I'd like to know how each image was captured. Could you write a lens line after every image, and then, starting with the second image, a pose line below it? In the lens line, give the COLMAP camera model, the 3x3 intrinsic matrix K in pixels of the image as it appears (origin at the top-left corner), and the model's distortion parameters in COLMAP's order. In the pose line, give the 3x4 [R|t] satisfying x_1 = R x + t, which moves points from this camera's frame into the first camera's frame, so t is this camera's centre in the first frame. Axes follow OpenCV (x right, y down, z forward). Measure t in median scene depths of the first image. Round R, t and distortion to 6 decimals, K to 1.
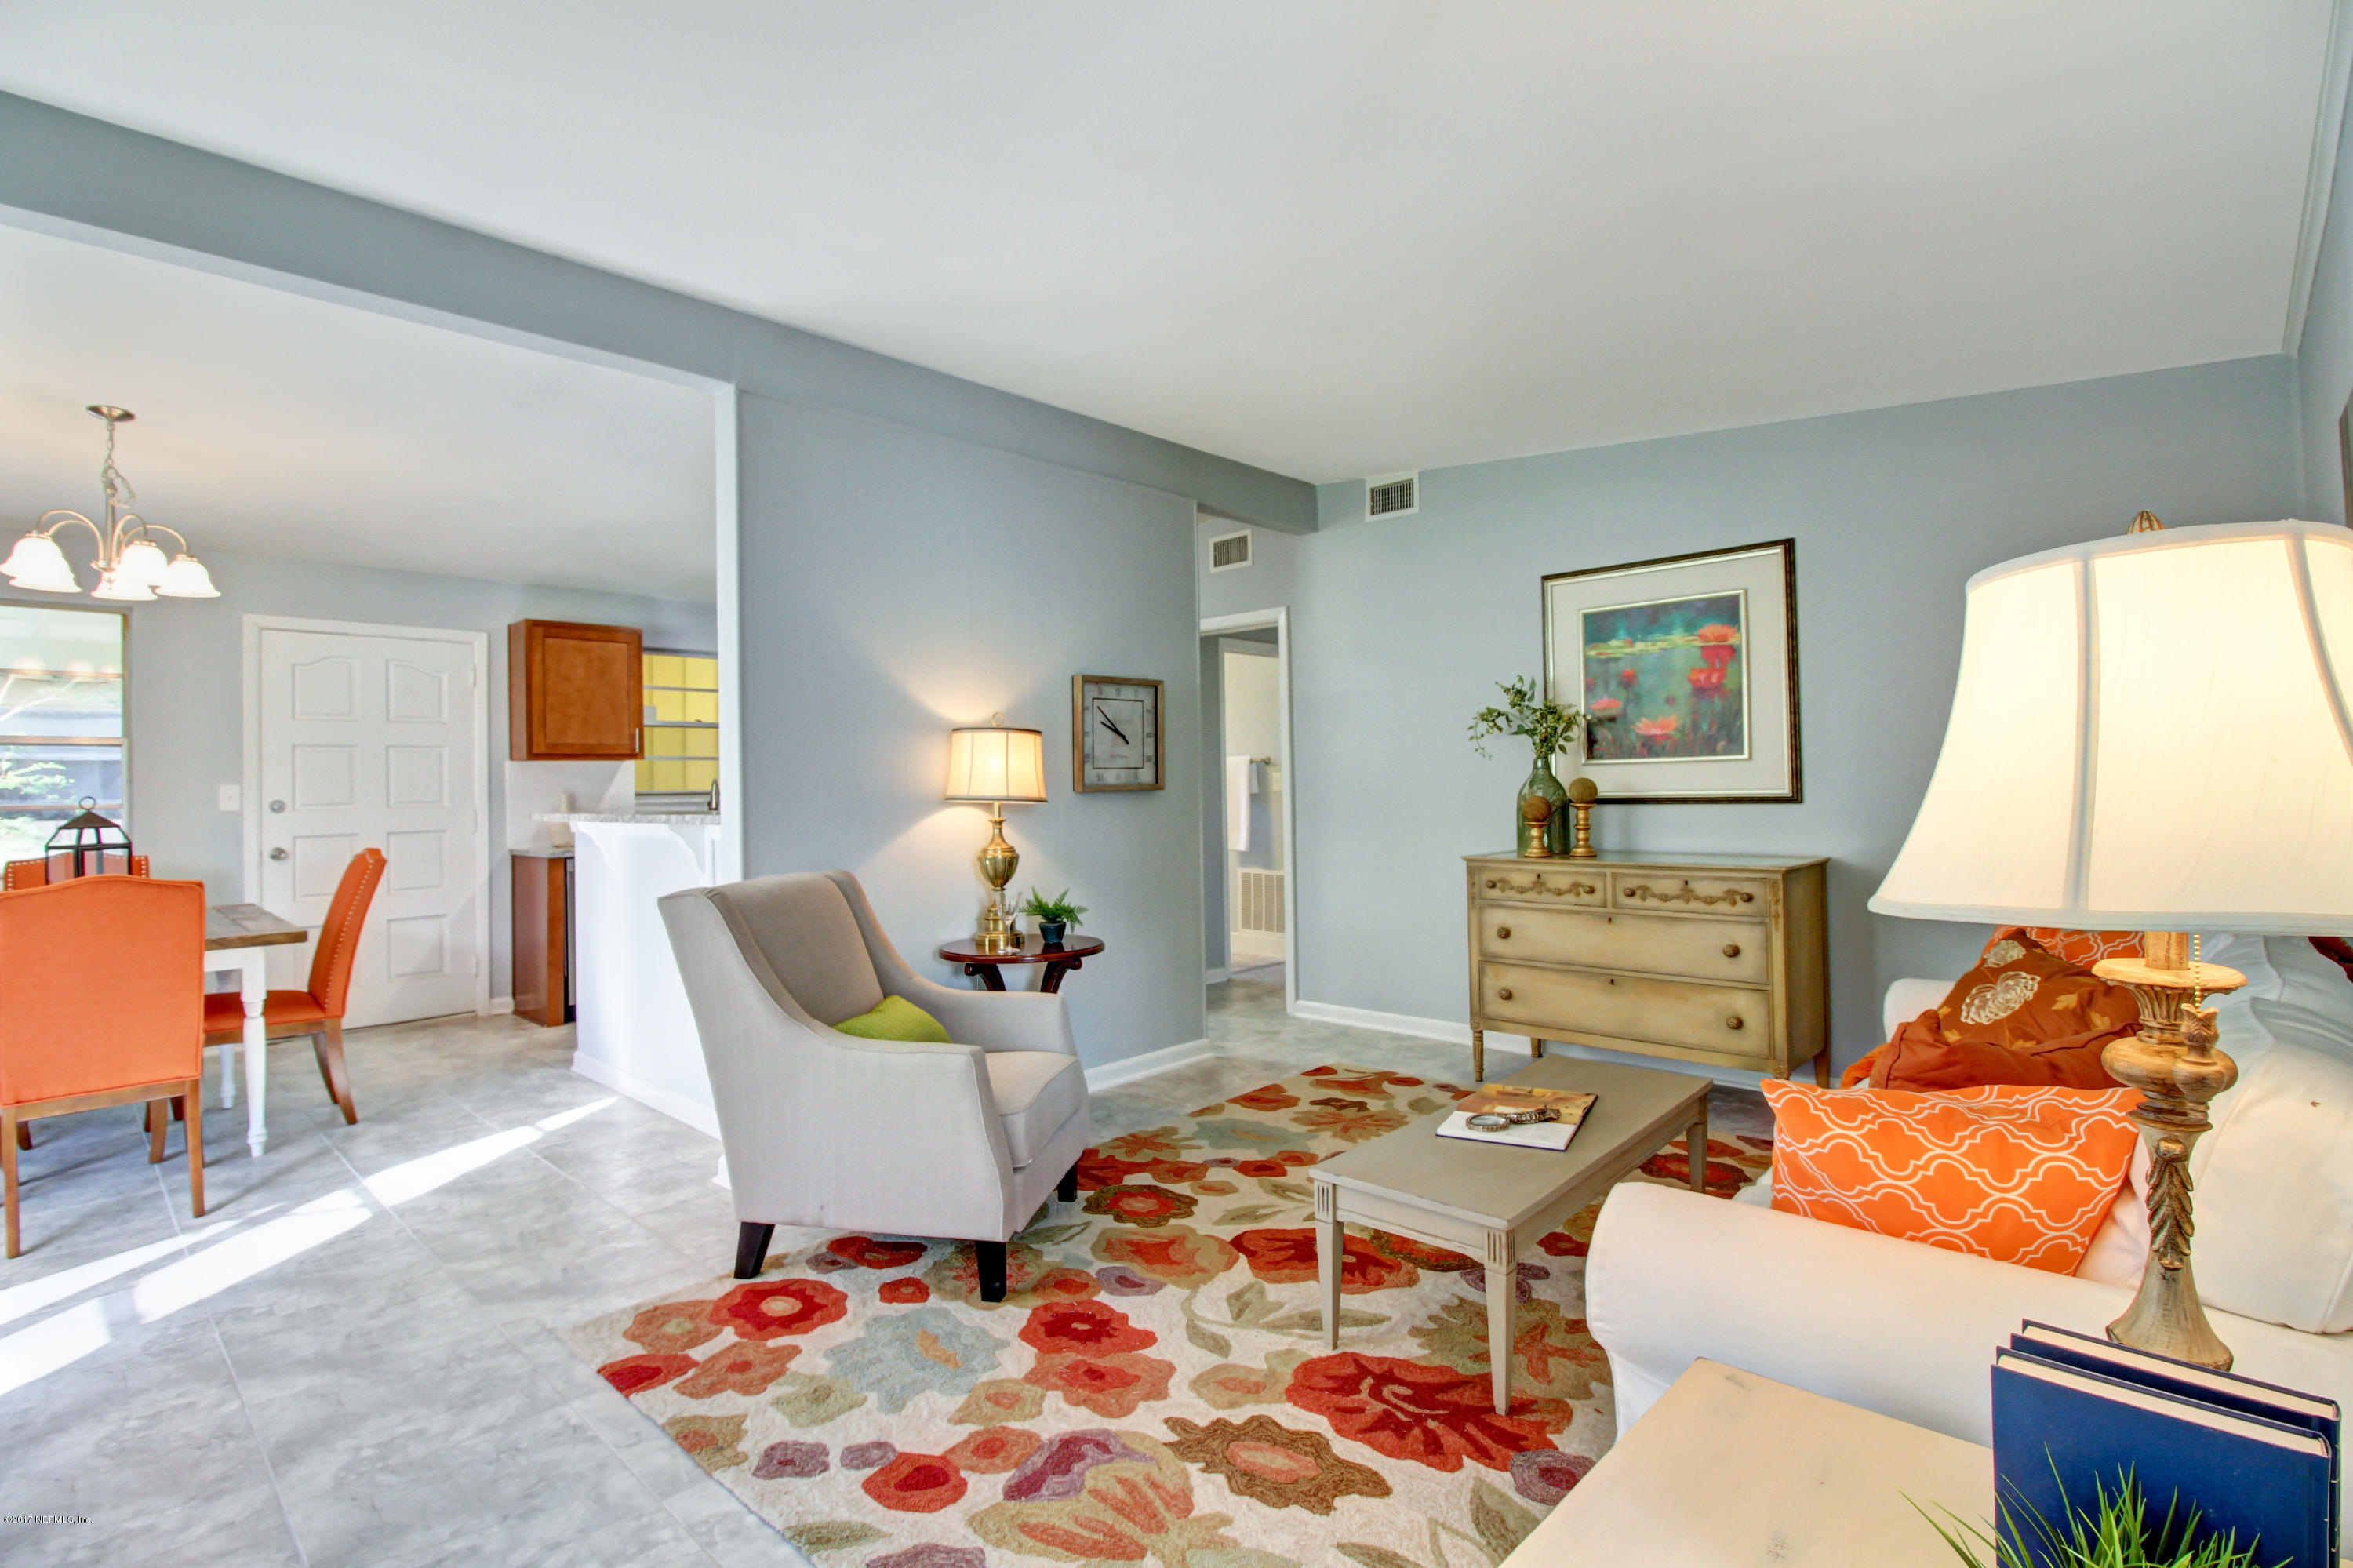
lens RADIAL K [[1099.7, 0, 1174.2], [0, 1099.7, 773.6], [0, 0, 1]] dist [-0.012224, -0.001418]
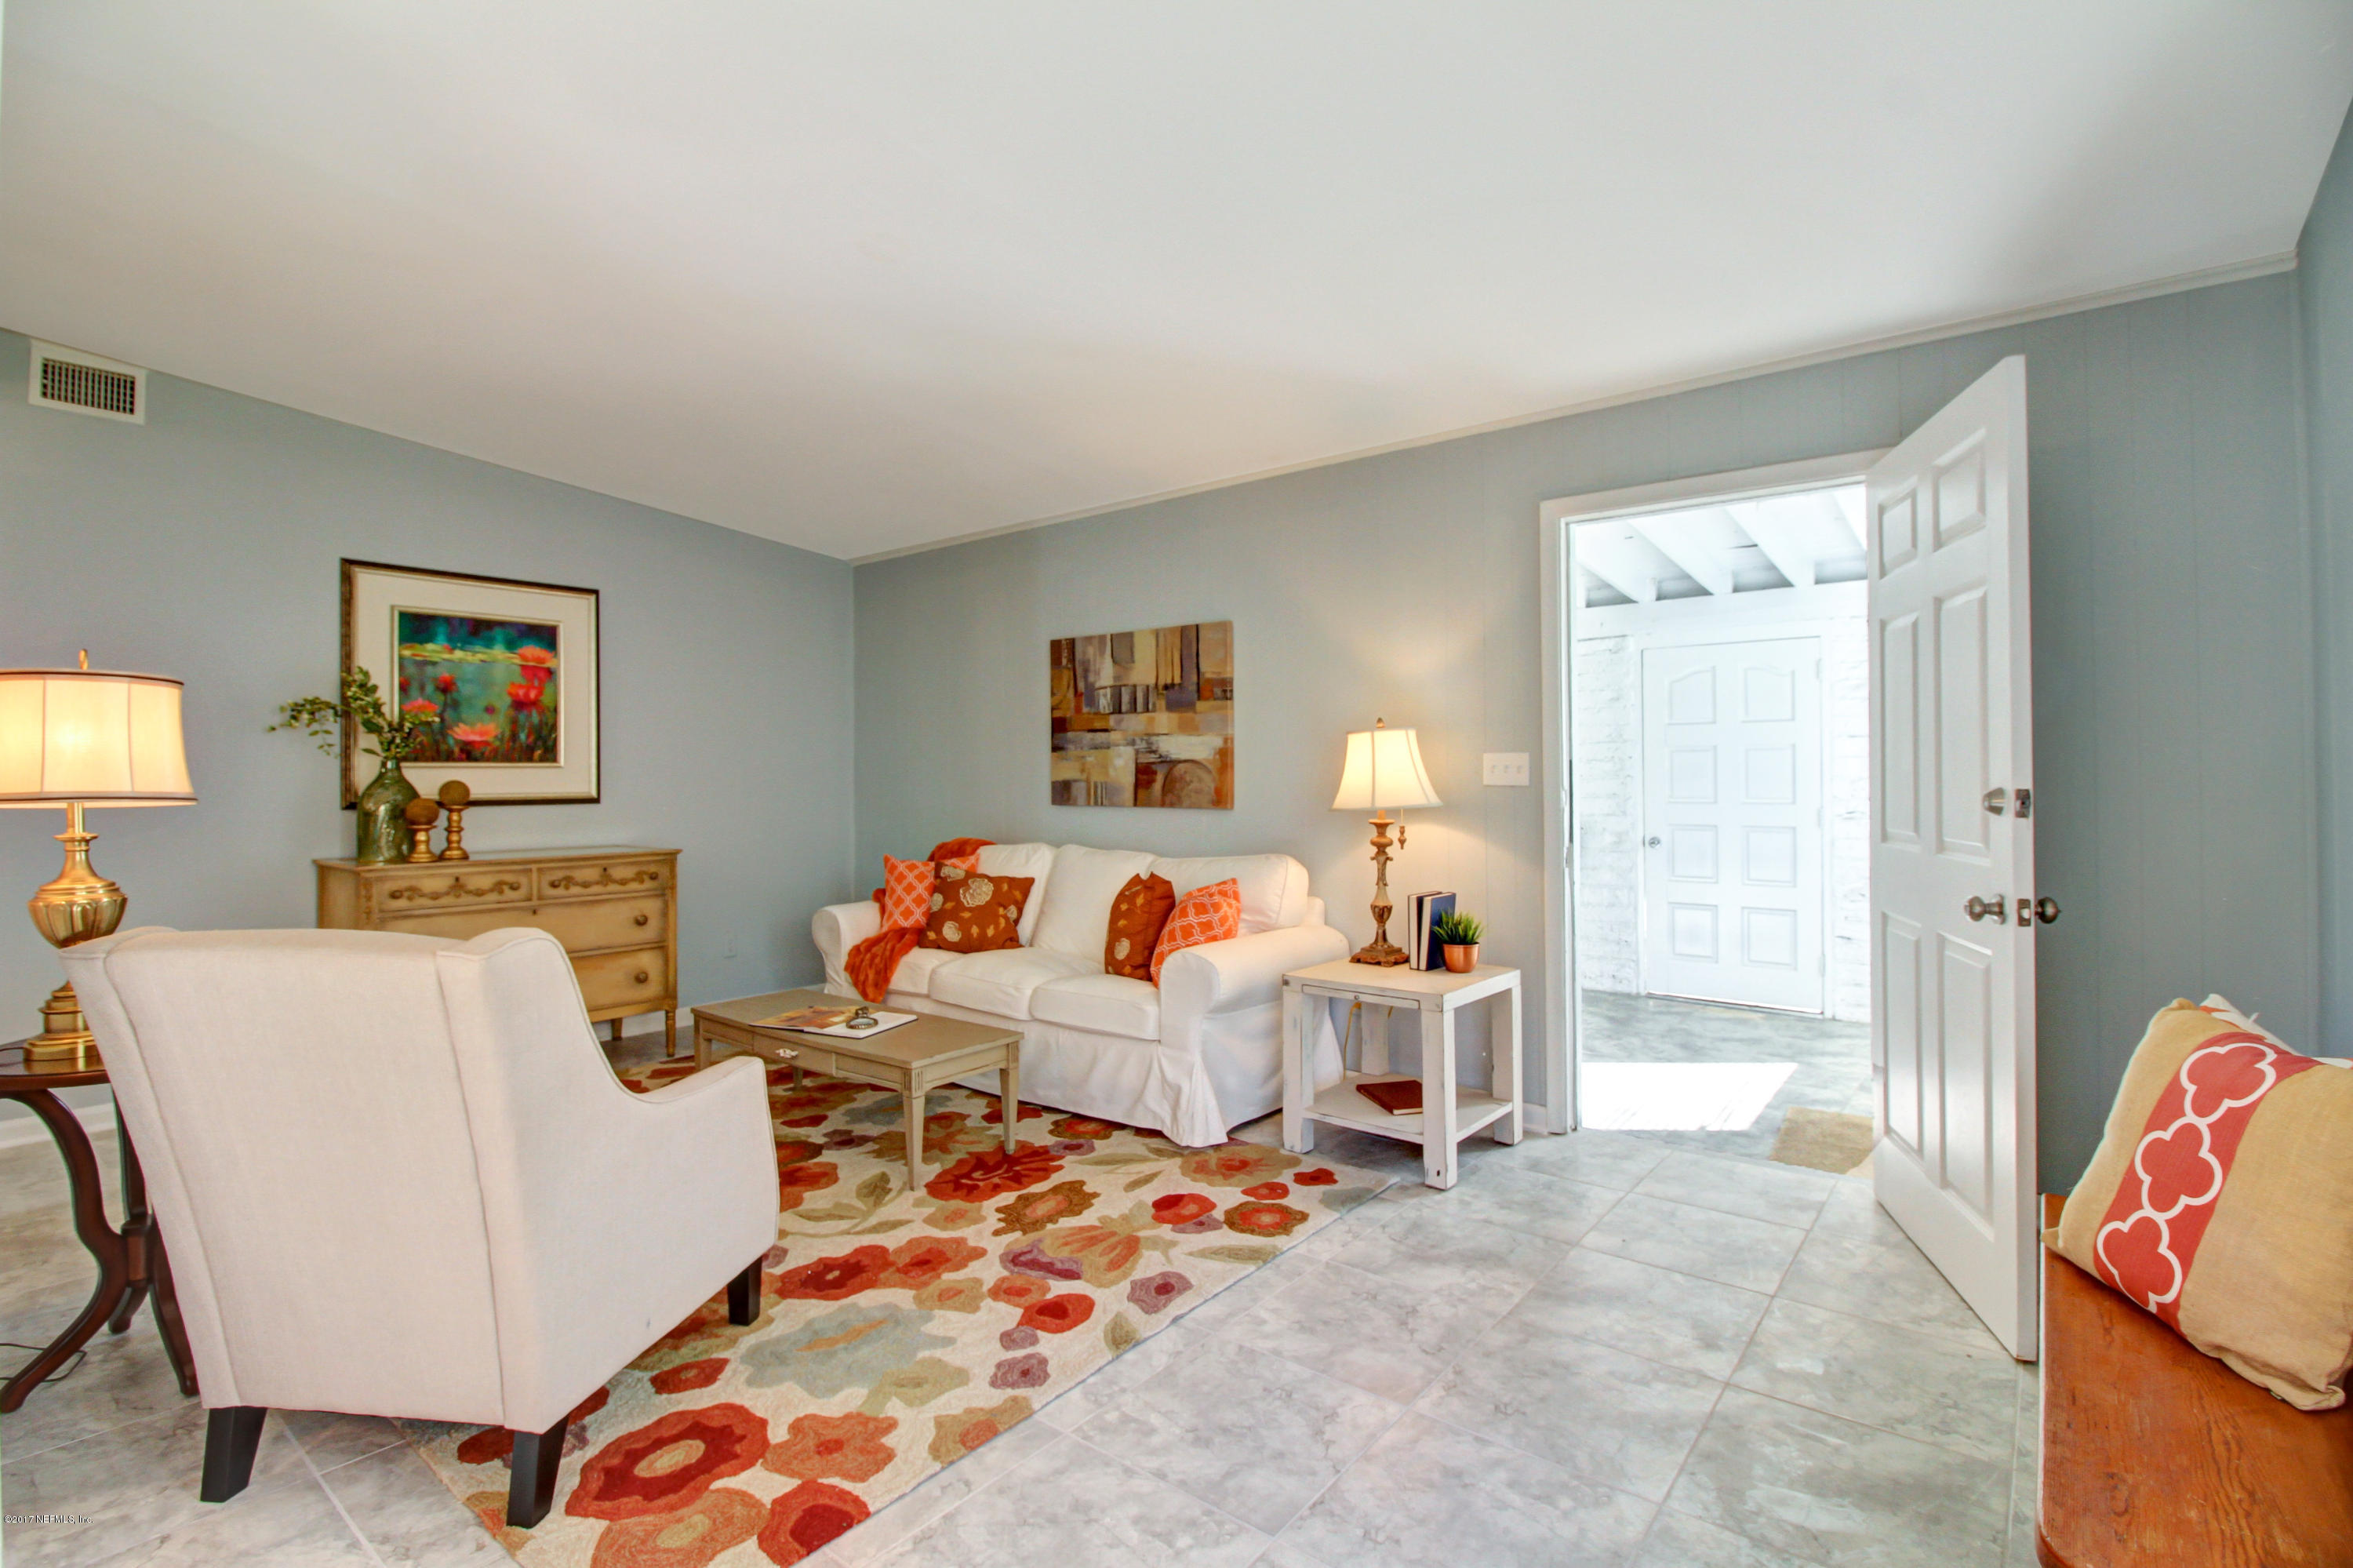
lens RADIAL K [[1099.7, 0, 1171.5], [0, 1099.7, 782.0], [0, 0, 1]] dist [-0.012224, -0.001418]
pose [[-0.077854, 0.015528, 0.996844, -0.771827], [-0.002118, 0.999874, -0.015741, 0.022360], [-0.996963, -0.003337, -0.077811, 0.485920]]
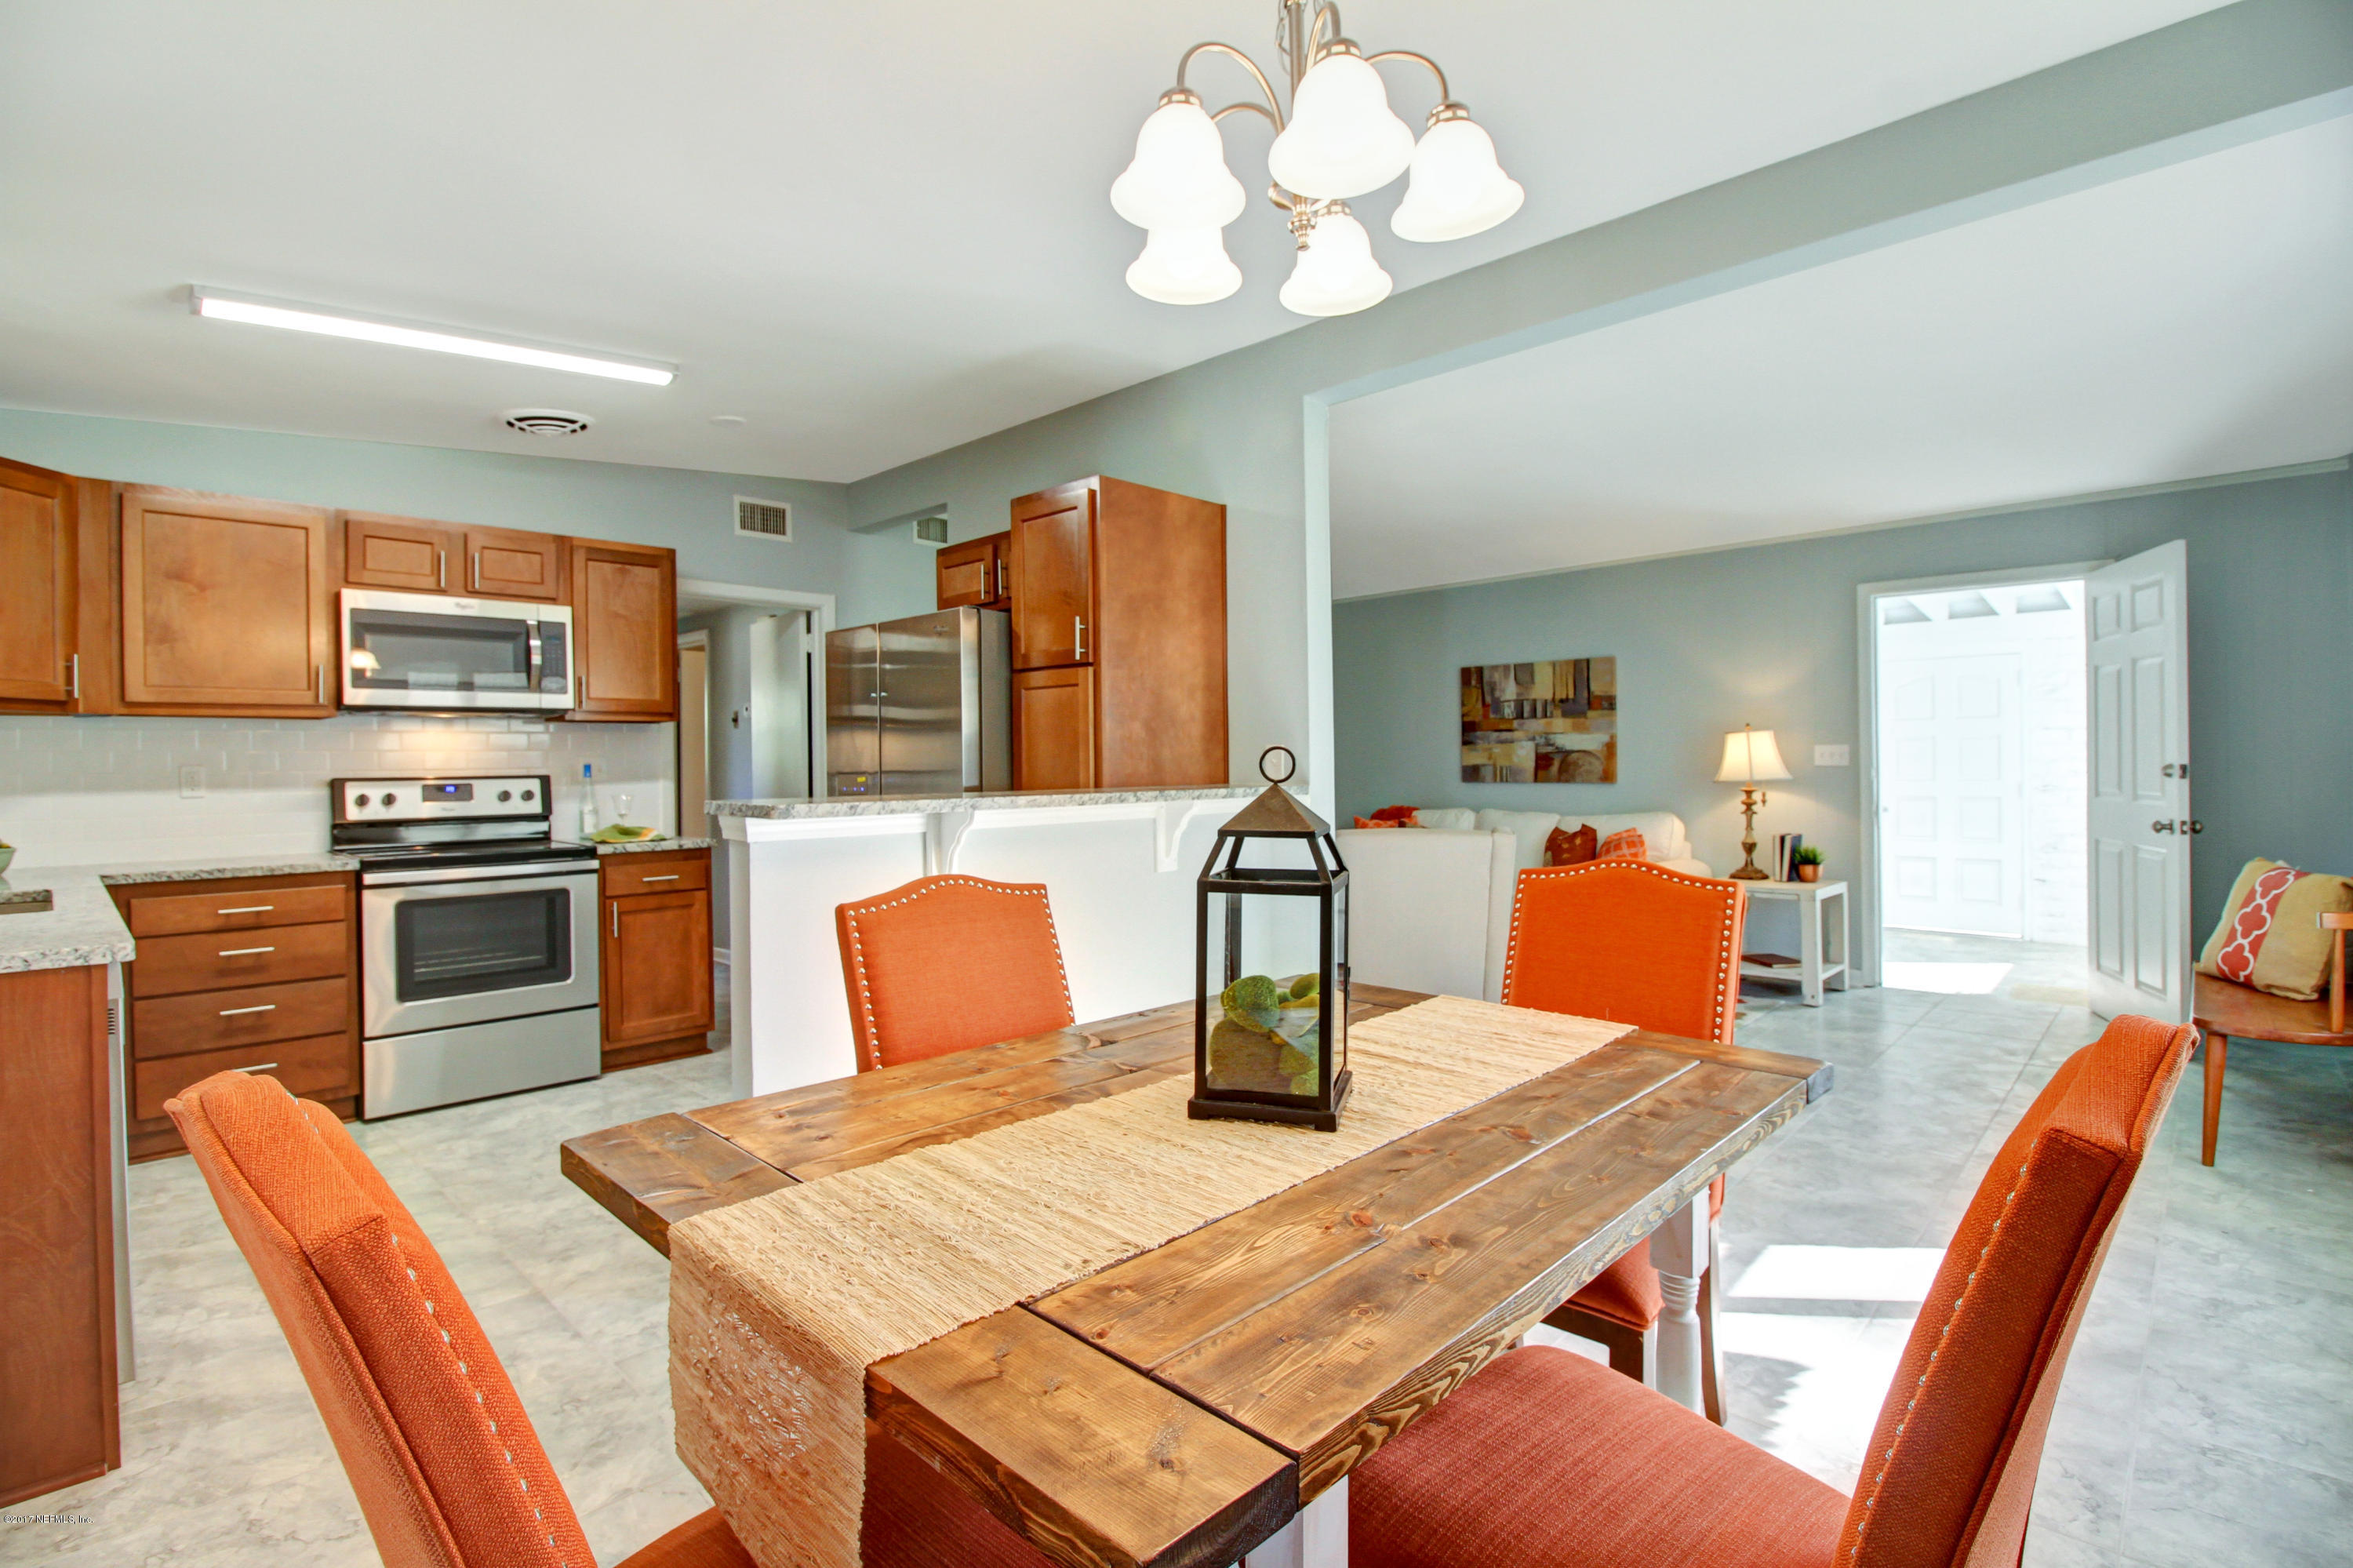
lens RADIAL K [[1099.7, 0, 1179.8], [0, 1099.7, 779.5], [0, 0, 1]] dist [-0.012224, -0.001418]
pose [[0.005665, 0.007217, 0.999958, -1.103815], [0.003054, 0.999969, -0.007234, 0.030682], [-0.999979, 0.003095, 0.005643, 0.788762]]
